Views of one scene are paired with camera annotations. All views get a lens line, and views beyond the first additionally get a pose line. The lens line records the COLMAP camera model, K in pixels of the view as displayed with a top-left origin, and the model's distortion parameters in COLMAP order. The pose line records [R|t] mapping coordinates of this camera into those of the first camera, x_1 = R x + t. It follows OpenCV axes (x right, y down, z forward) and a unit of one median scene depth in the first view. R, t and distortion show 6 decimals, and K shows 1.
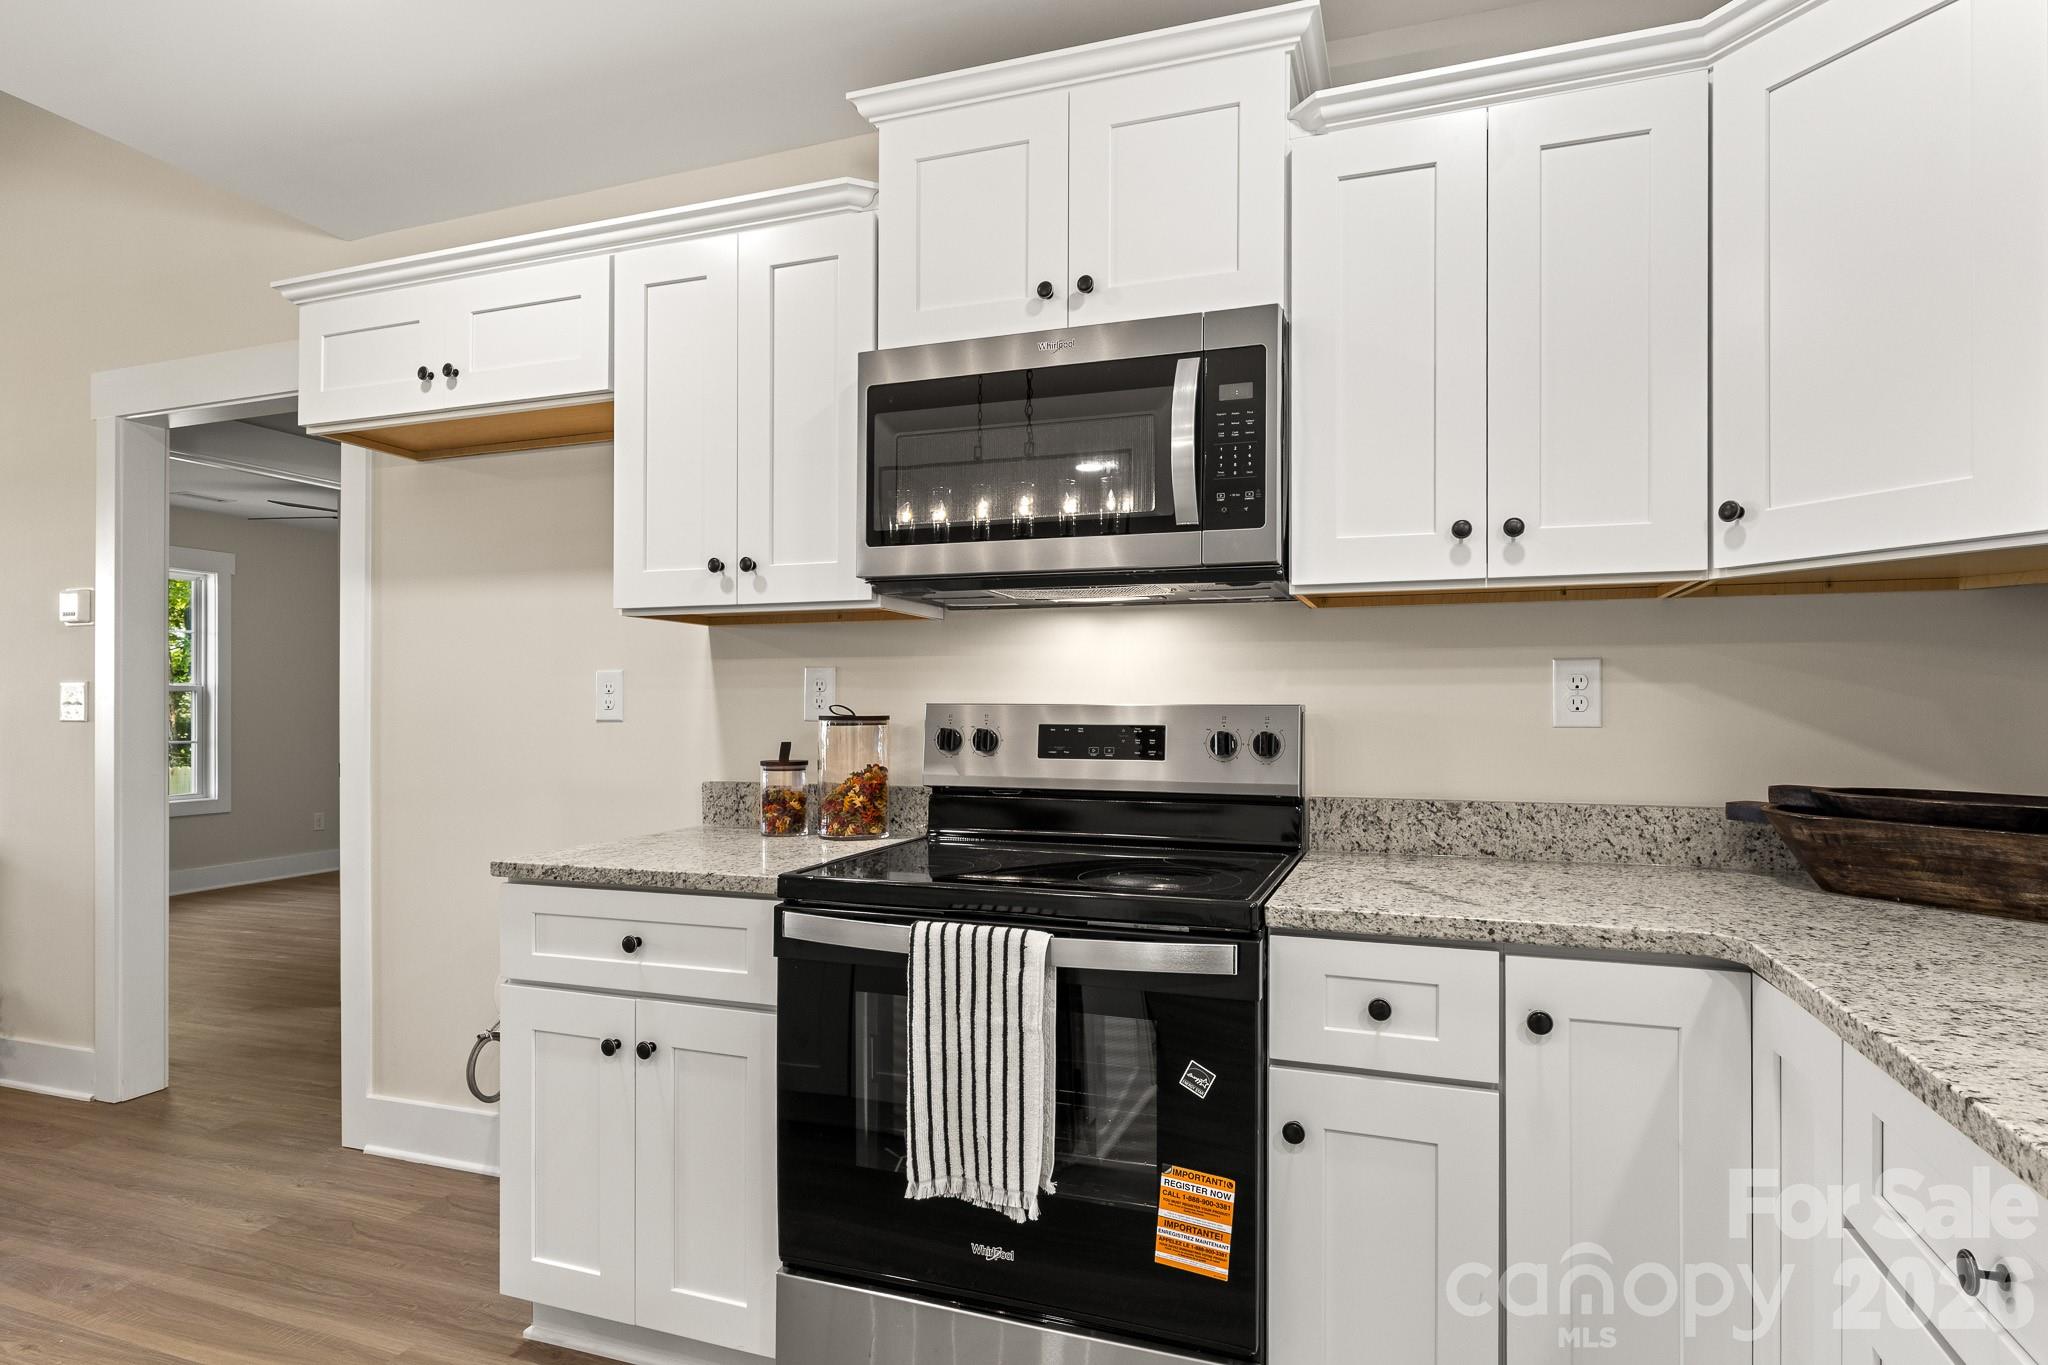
lens RADIAL K [[1093.0, 0, 1030.7], [0, 1093.0, 708.2], [0, 0, 1]] dist [0.002691, 0.000820]
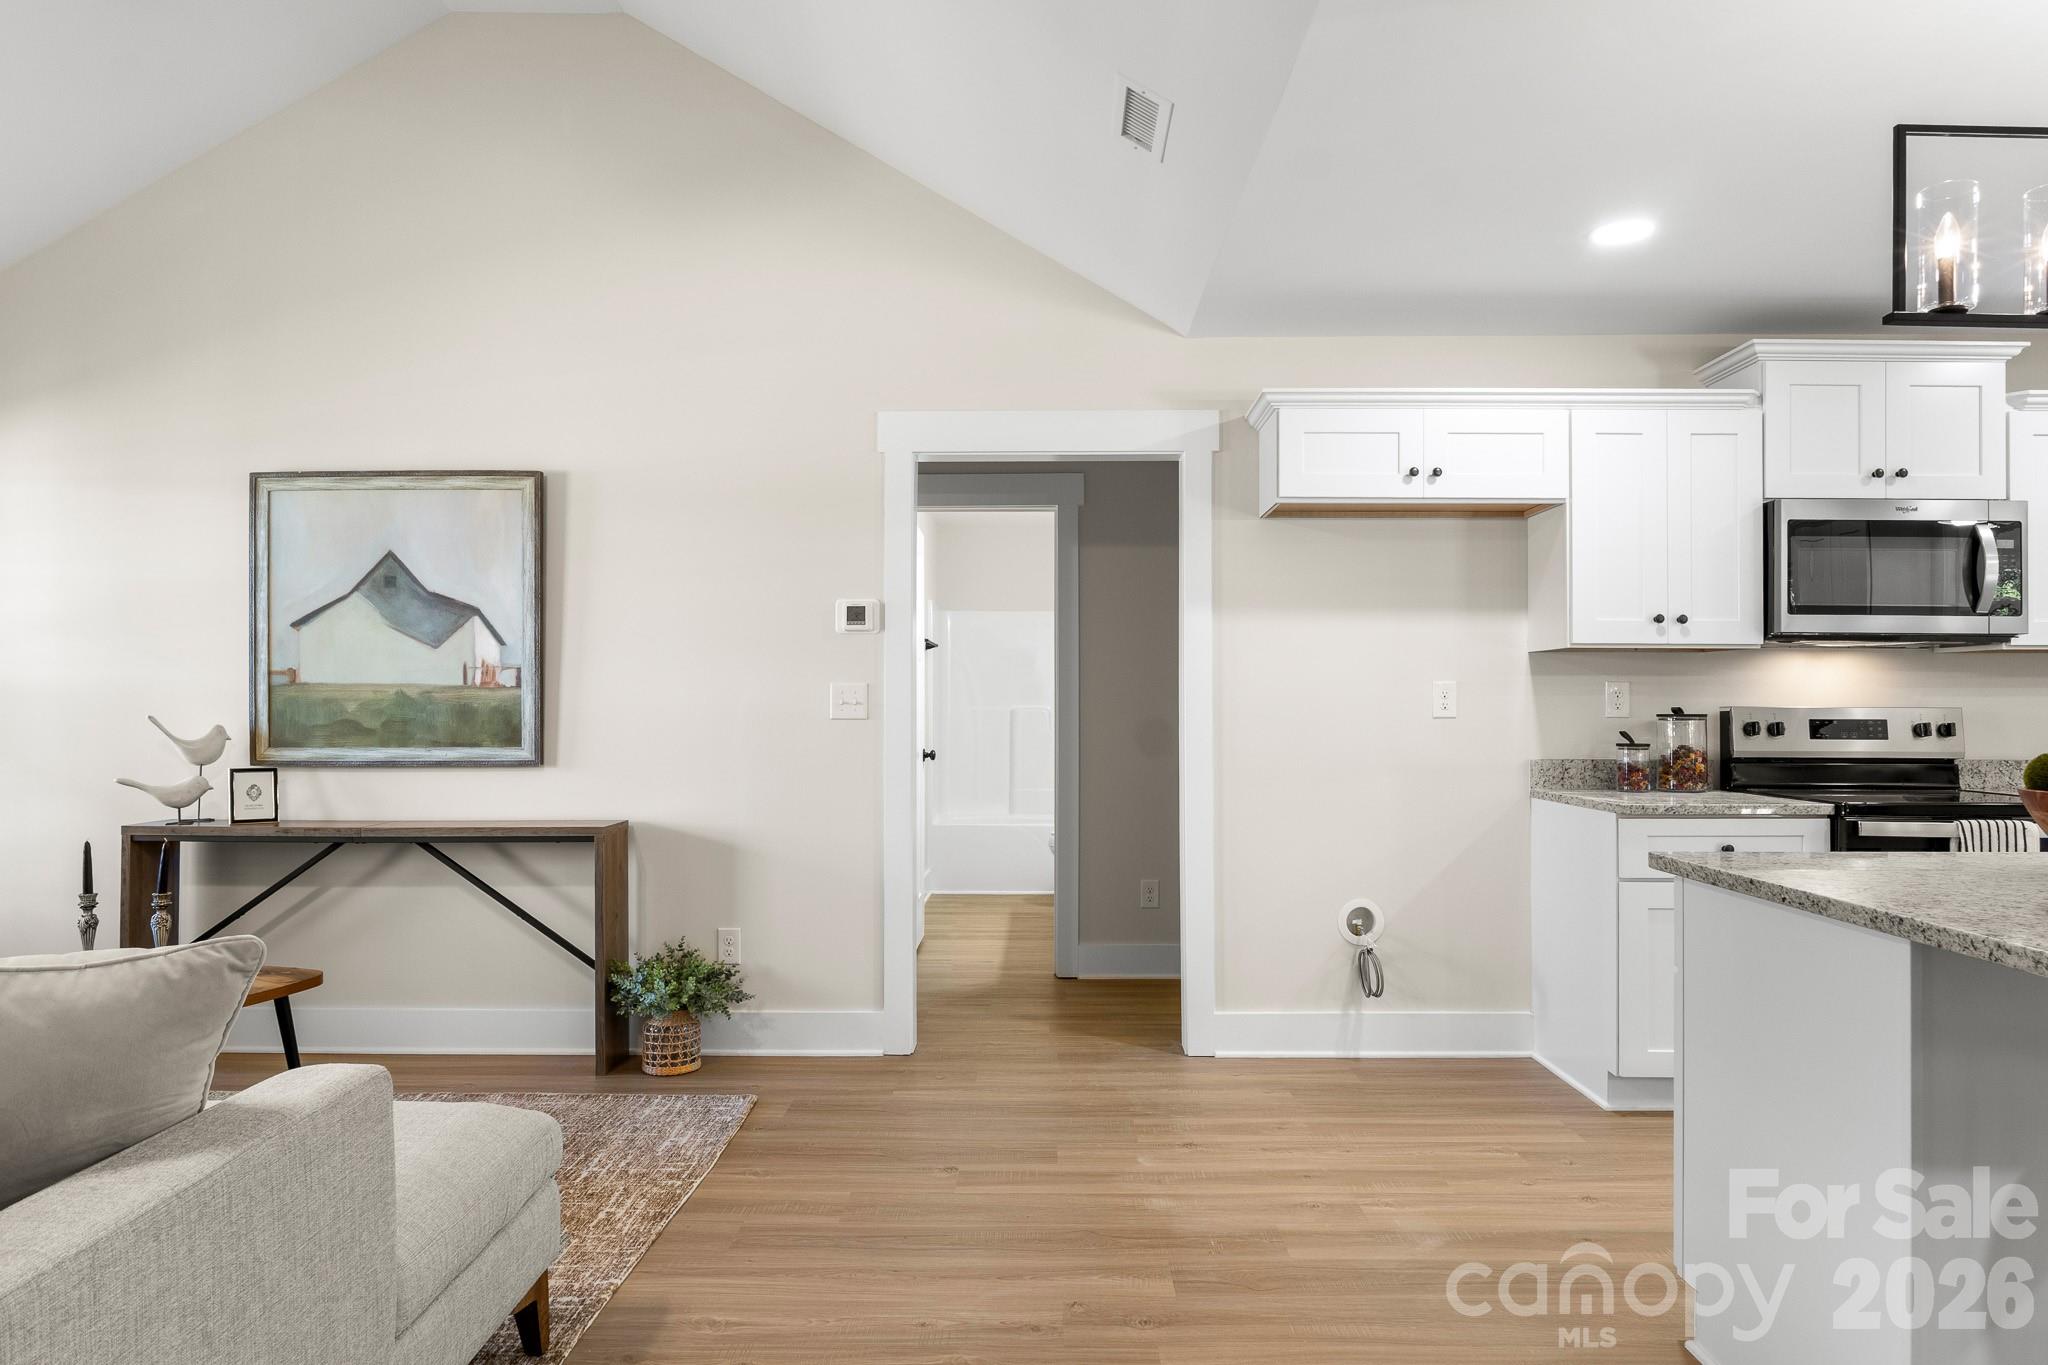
lens RADIAL K [[1207.9, 0, 1022.0], [0, 1207.9, 695.4], [0, 0, 1]] dist [0.000084, 0.000906]
pose [[0.943578, 0.004431, 0.331122, -1.847101], [-0.001806, 0.999964, -0.008235, -0.004292], [-0.331146, 0.007172, 0.943552, -0.363969]]
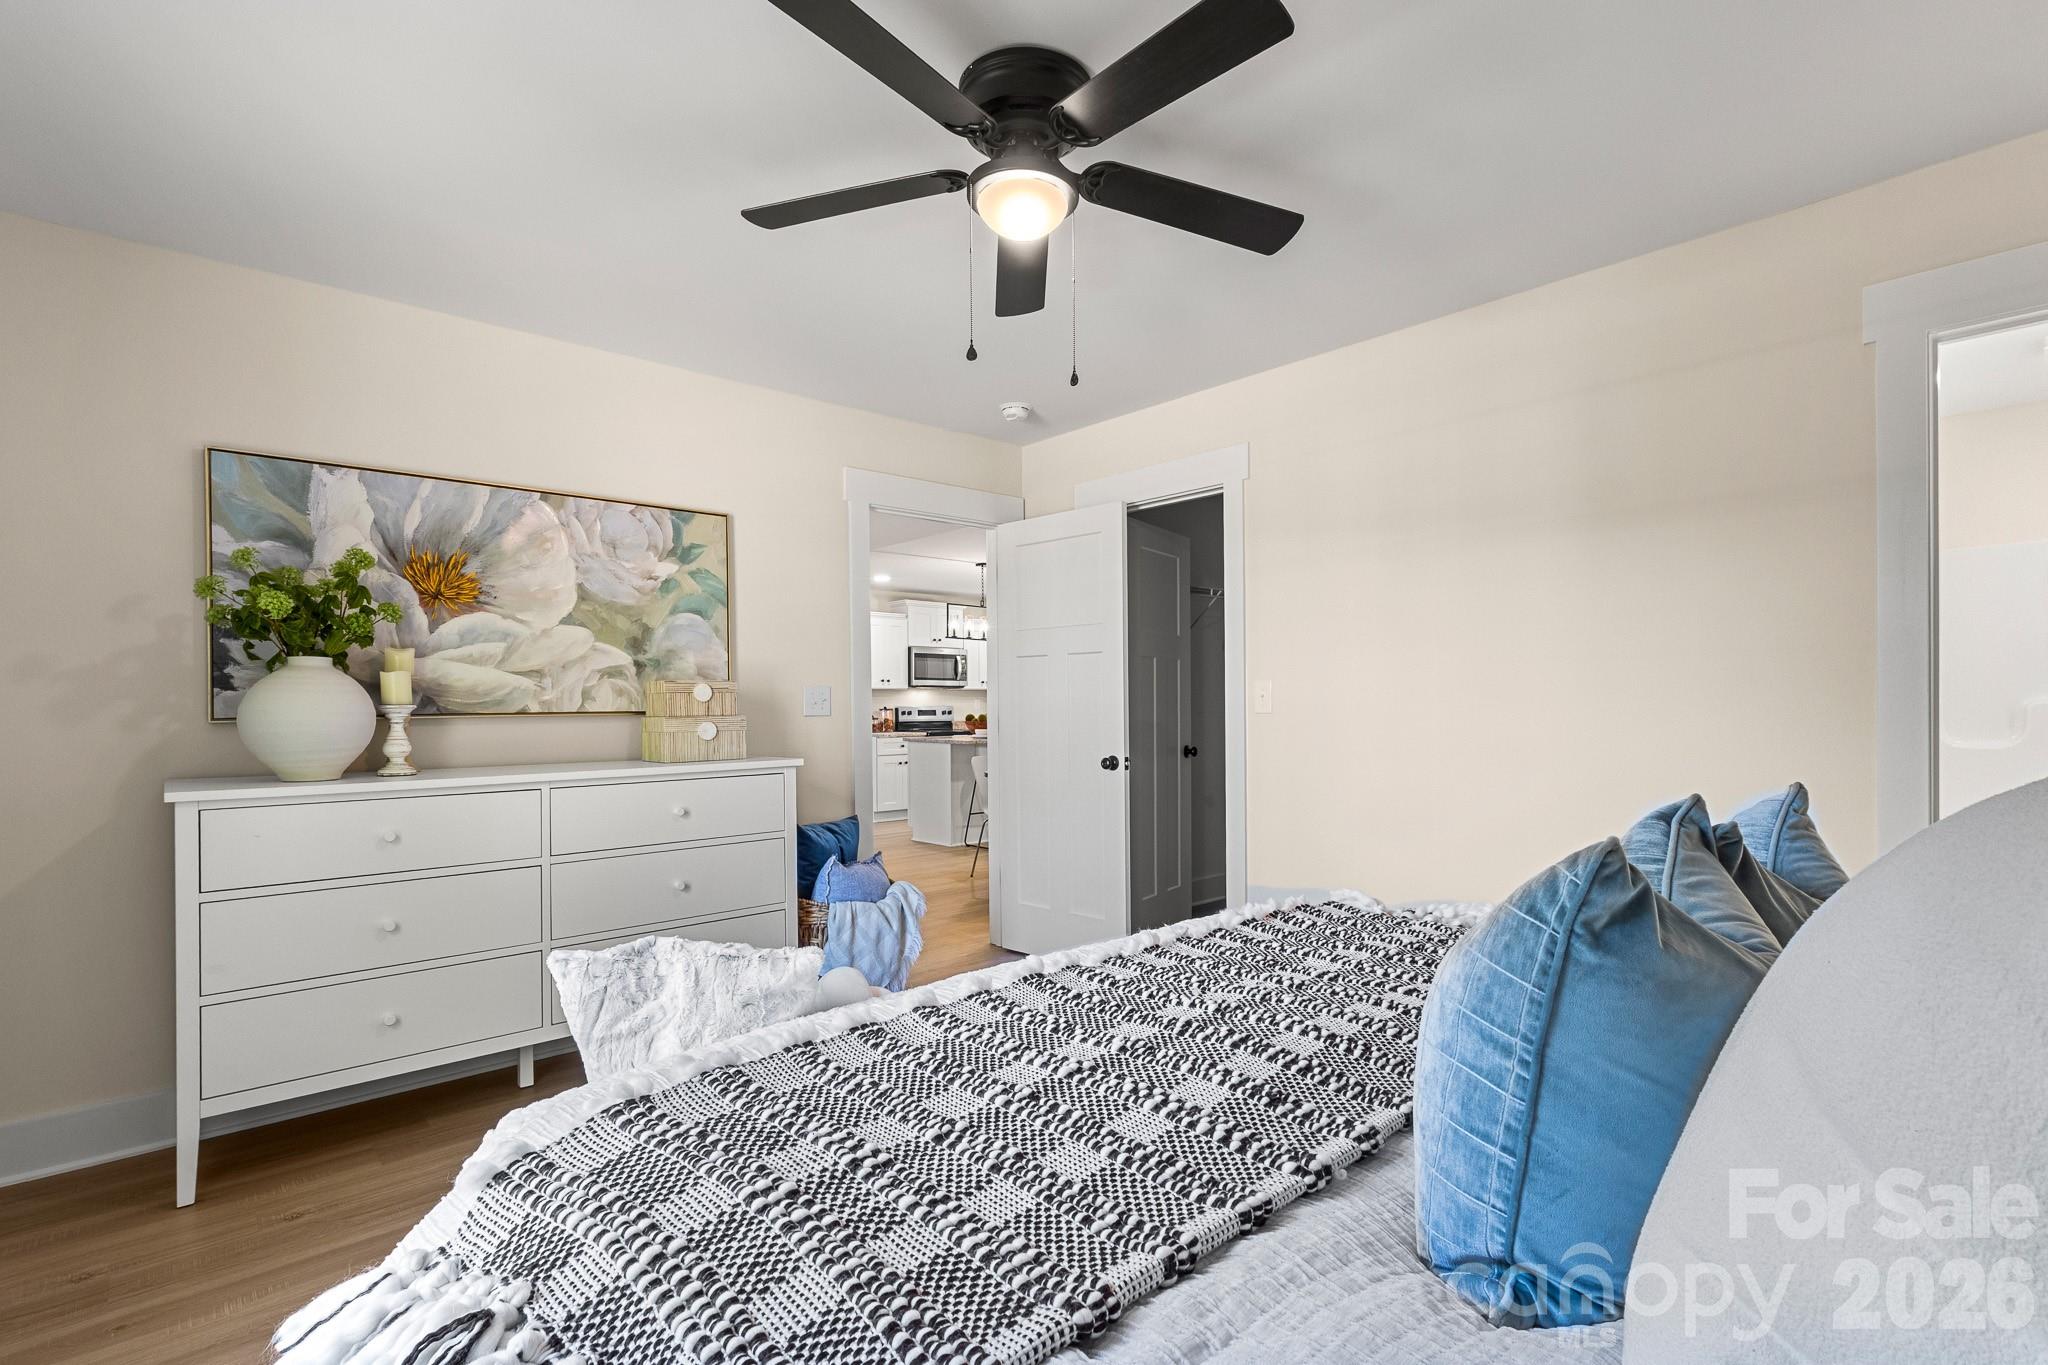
lens RADIAL K [[934.1, 0, 1029.0], [0, 934.1, 699.8], [0, 0, 1]] dist [-0.001227, -0.000083]
pose [[0.461429, 0.002465, 0.887174, -4.268370], [0.003620, 0.999983, -0.004661, -0.013578], [-0.887170, 0.005362, 0.461412, -1.851101]]
